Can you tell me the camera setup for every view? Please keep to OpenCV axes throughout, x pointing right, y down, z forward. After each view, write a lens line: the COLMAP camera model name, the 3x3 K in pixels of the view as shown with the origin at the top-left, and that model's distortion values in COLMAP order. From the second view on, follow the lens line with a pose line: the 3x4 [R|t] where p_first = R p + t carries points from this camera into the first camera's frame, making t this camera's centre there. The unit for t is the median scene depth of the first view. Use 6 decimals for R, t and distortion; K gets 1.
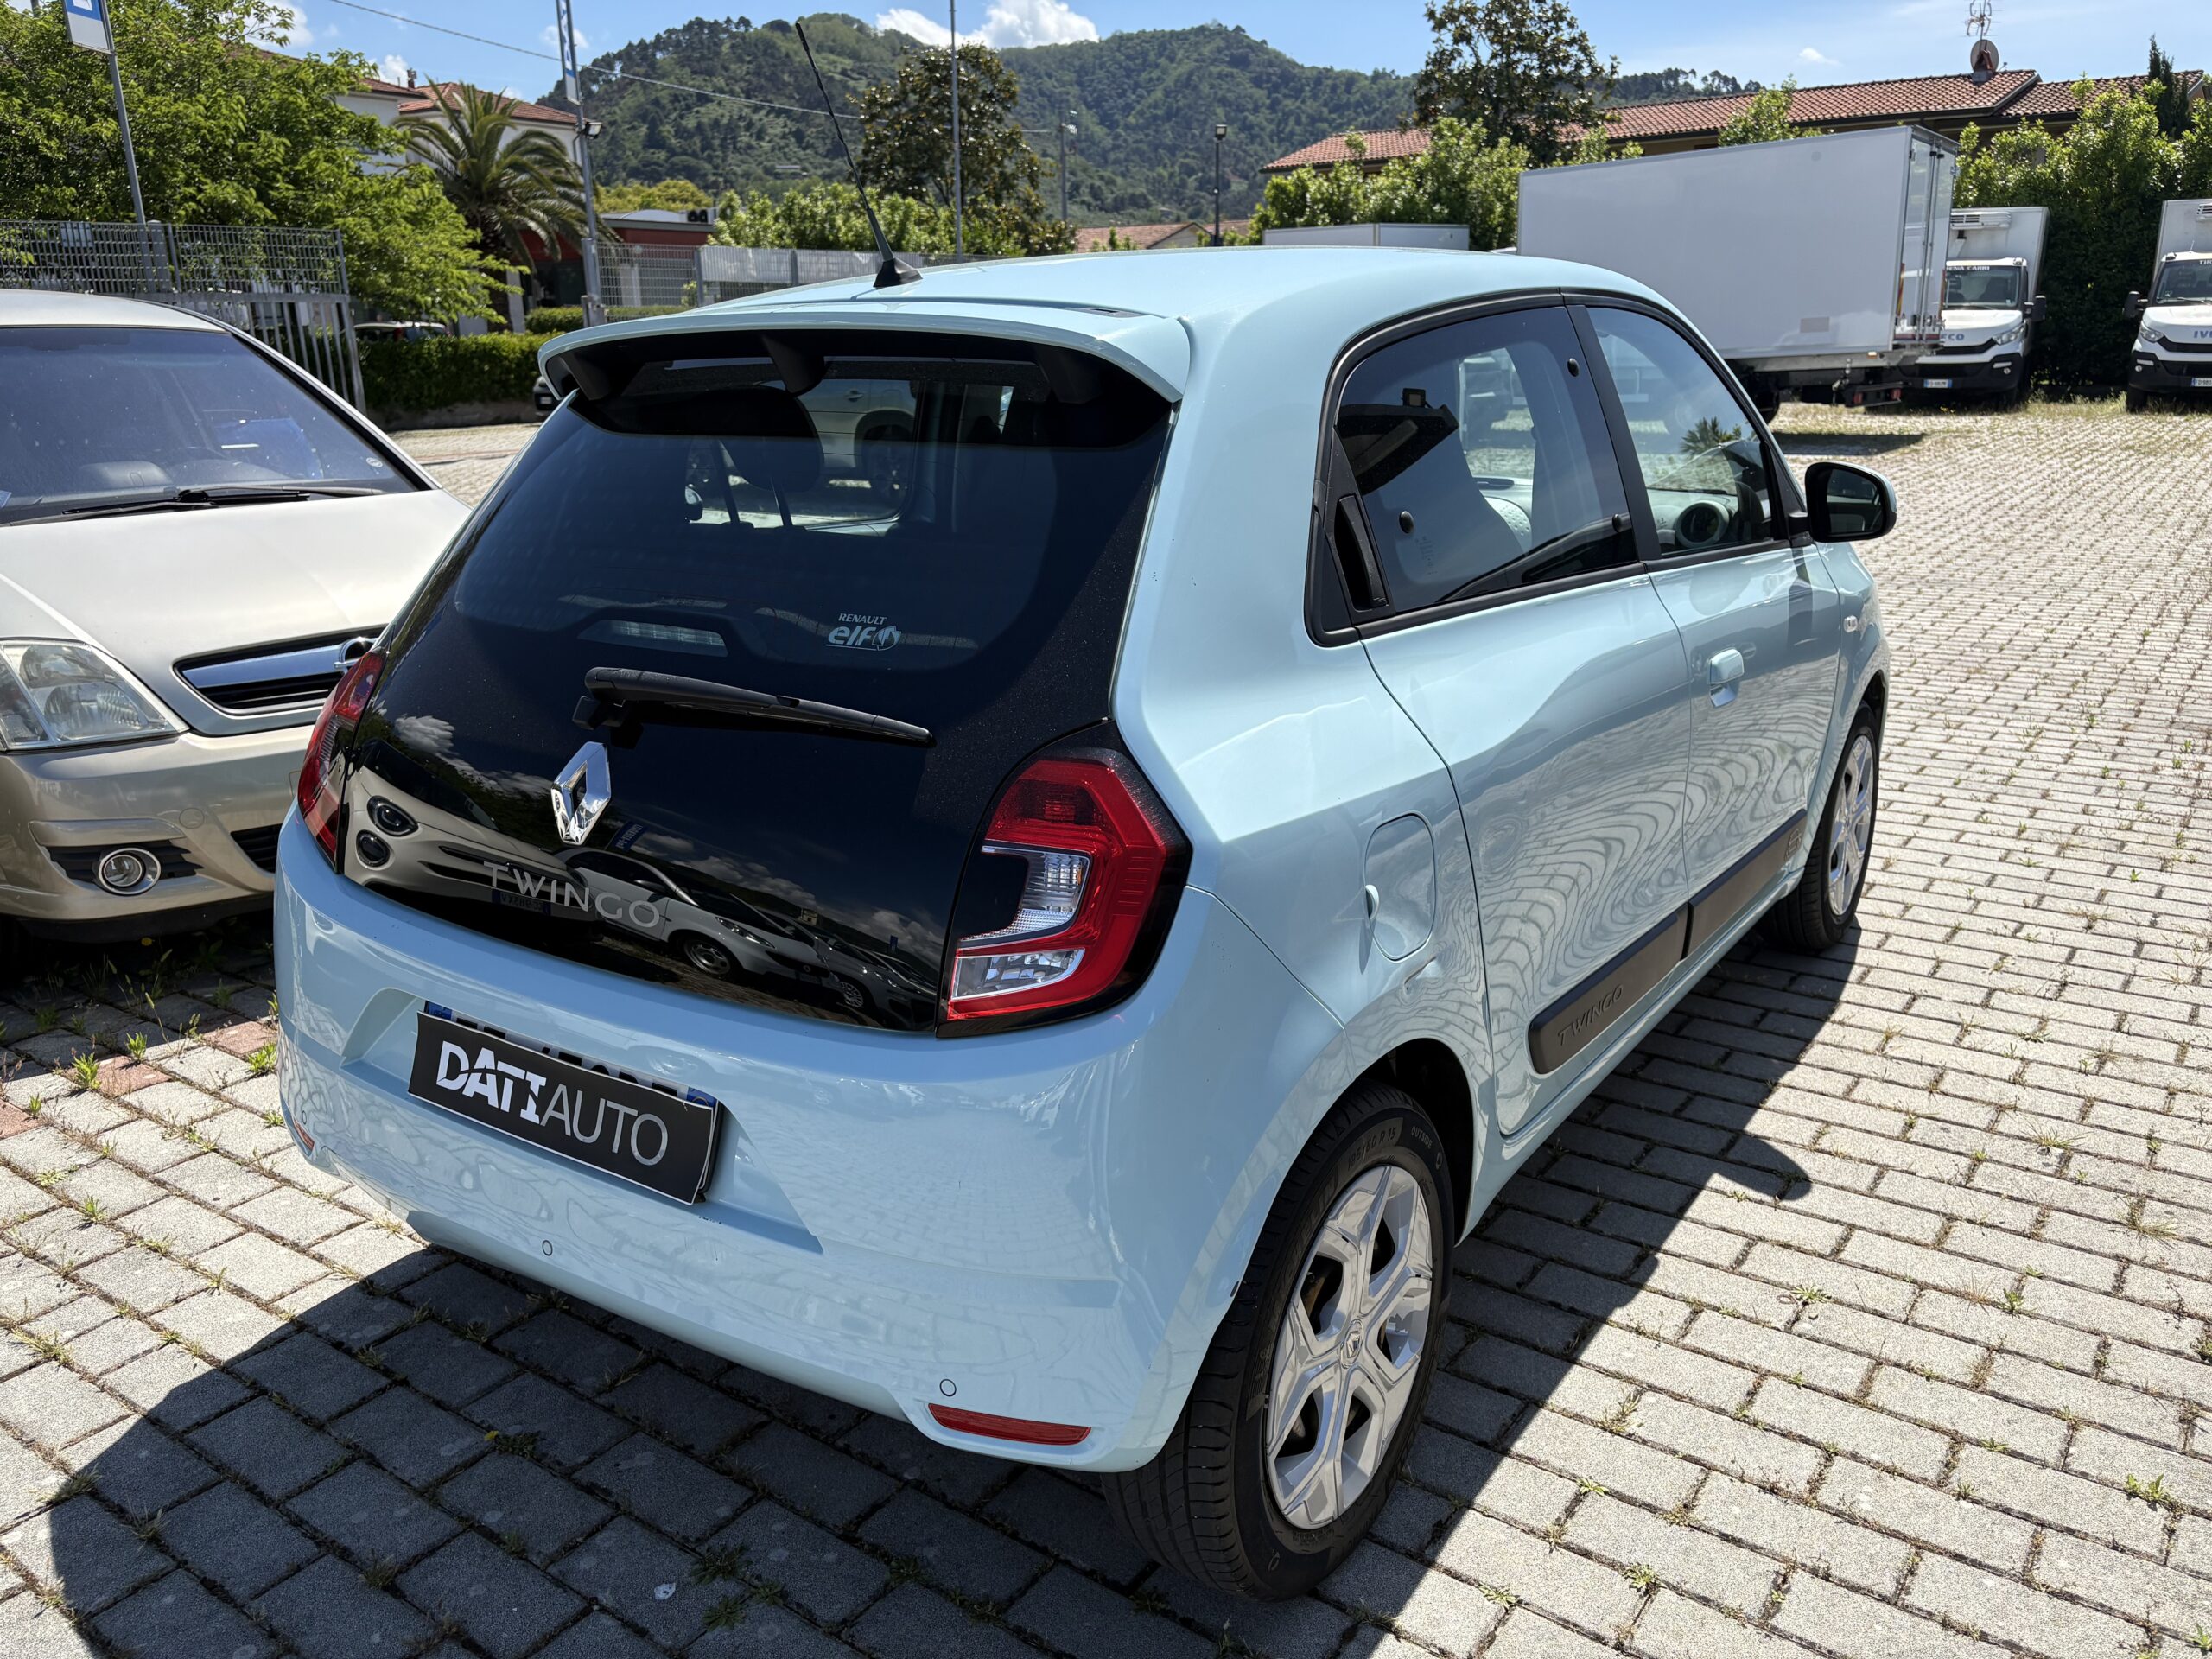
lens RADIAL K [[1669.9, 0, 1104.9], [0, 1669.9, 830.3], [0, 0, 1]] dist [0.048079, -0.054054]
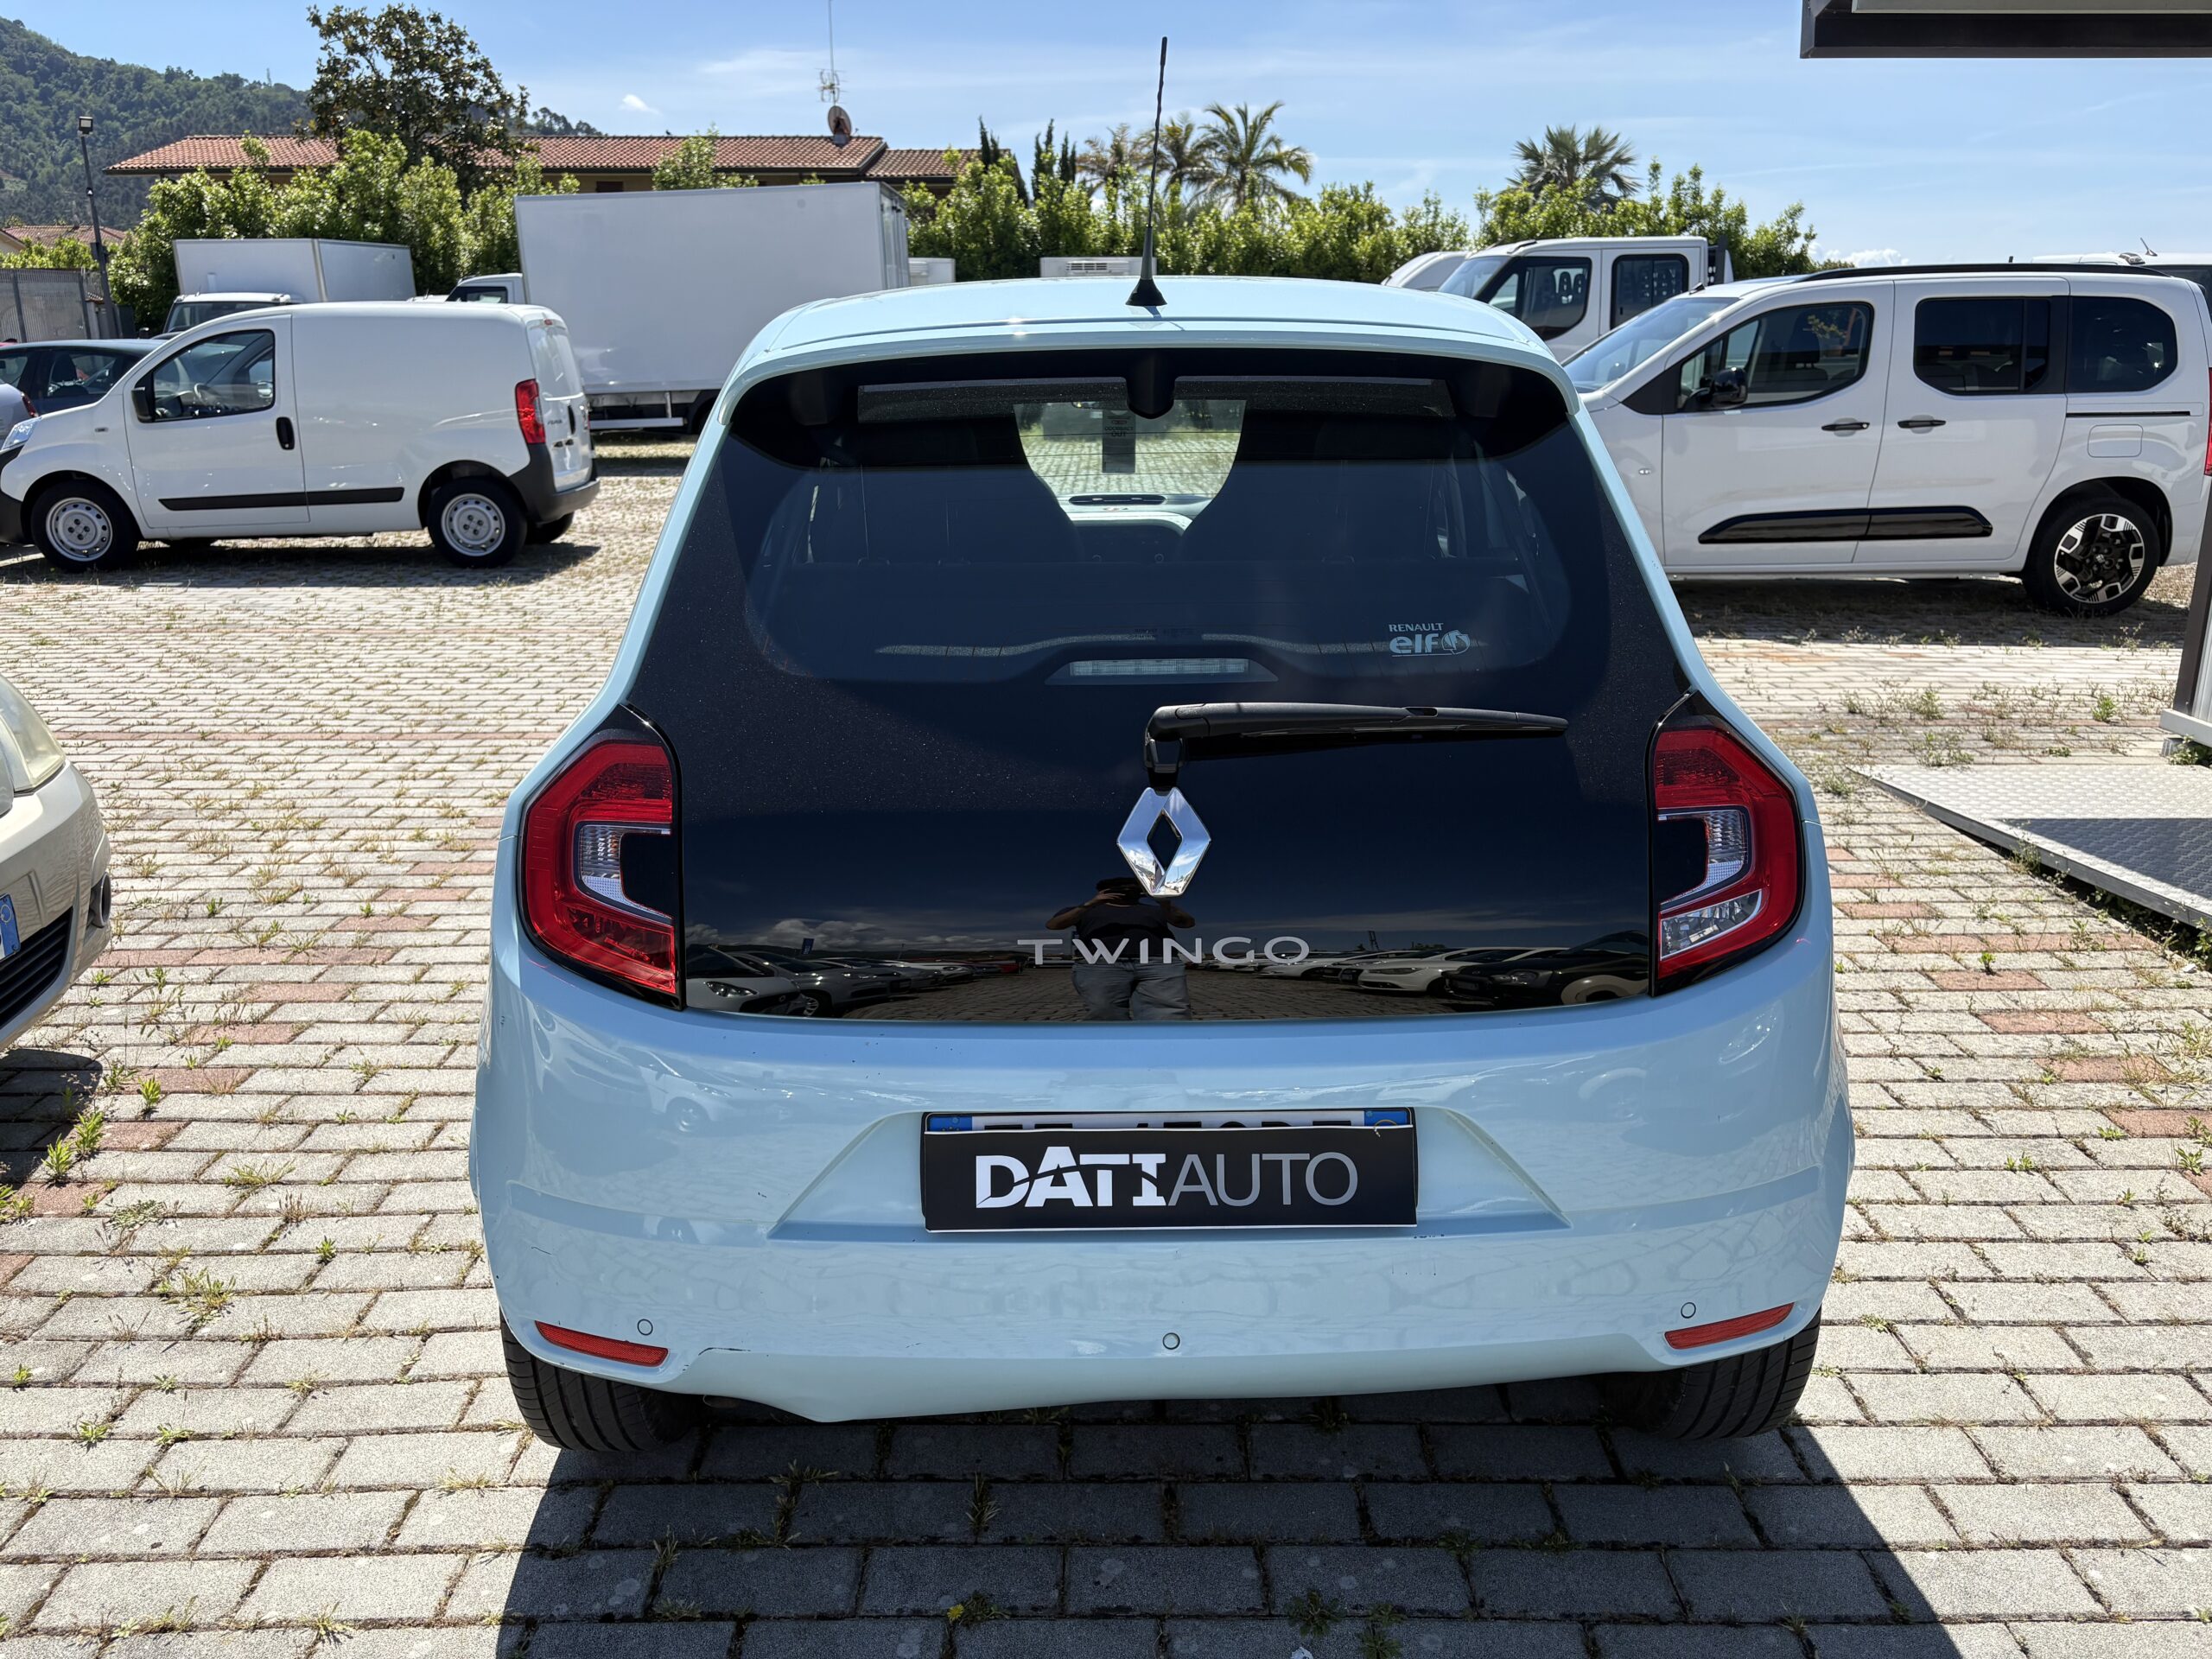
lens RADIAL K [[1669.9, 0, 1092.7], [0, 1669.9, 815.1], [0, 0, 1]] dist [0.048079, -0.054054]
pose [[0.814193, -0.142147, 0.562924, -0.789604], [0.155618, 0.987519, 0.024283, -0.059461], [-0.559350, 0.067831, 0.826152, 0.232592]]
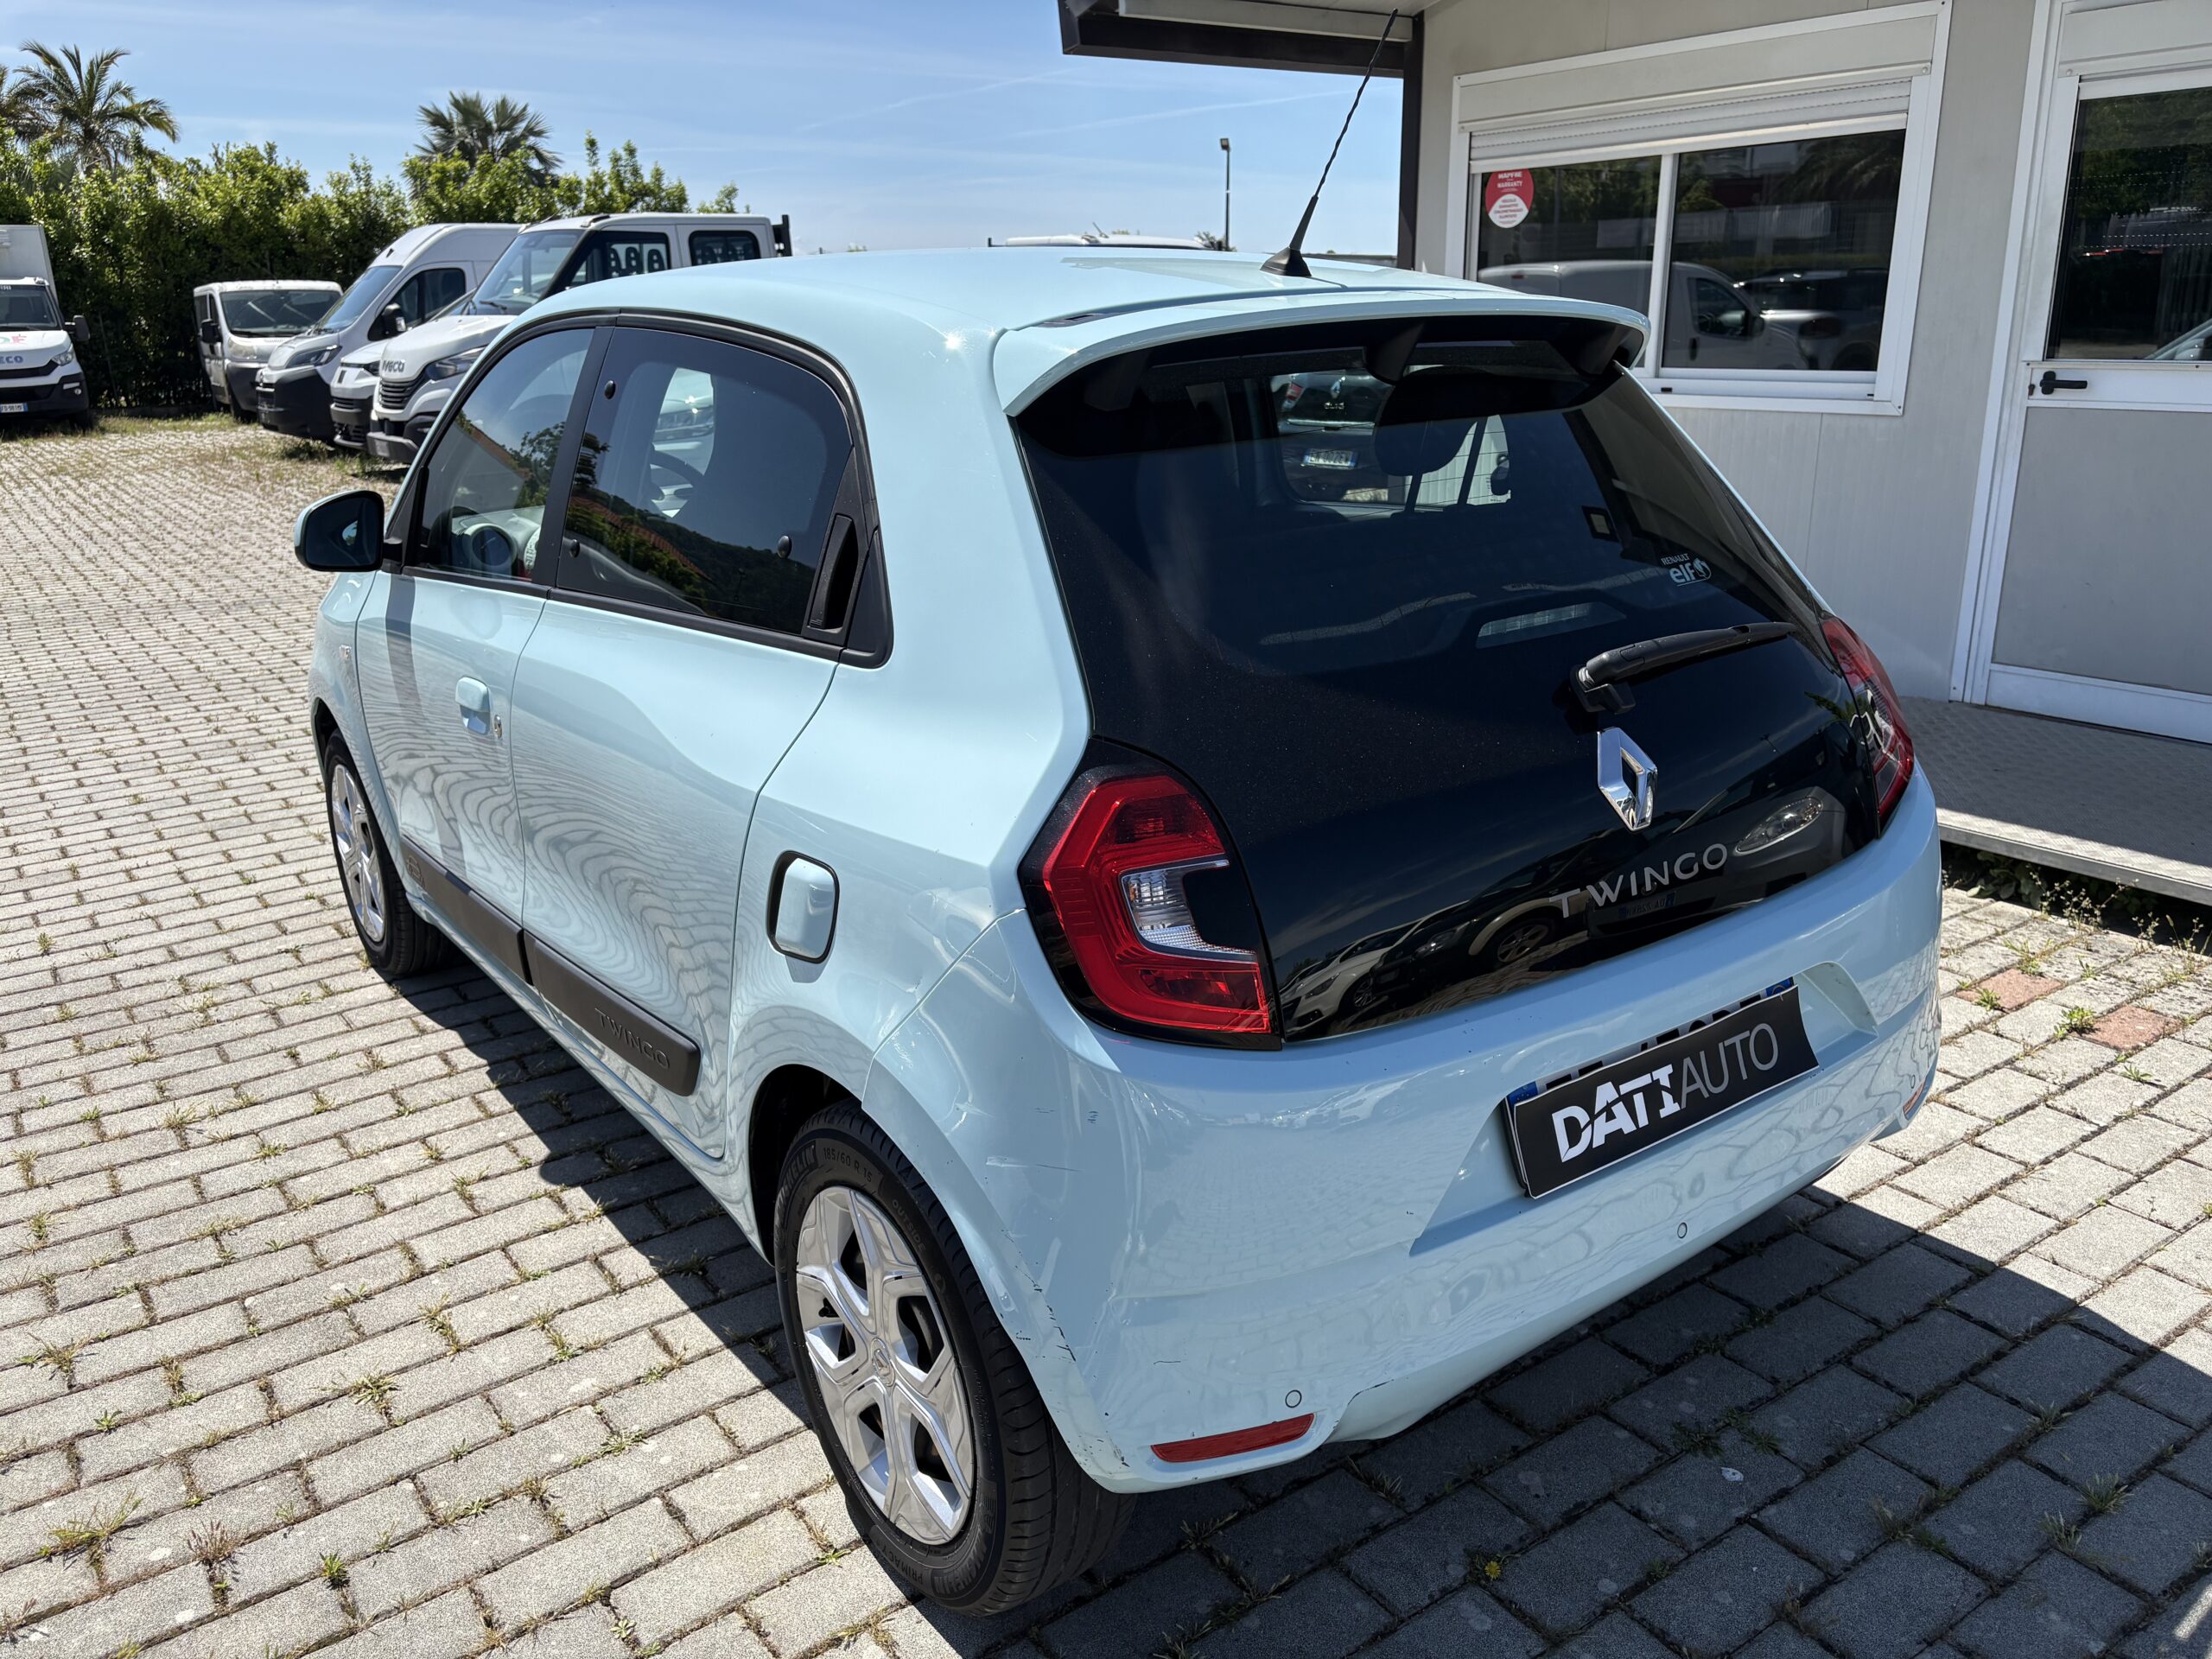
lens RADIAL K [[1669.9, 0, 1091.5], [0, 1669.9, 834.7], [0, 0, 1]] dist [0.048079, -0.054054]
pose [[0.332039, -0.271411, 0.903375, -1.205019], [0.283337, 0.942181, 0.178928, -0.234673], [-0.899706, 0.196549, 0.389741, 0.826468]]
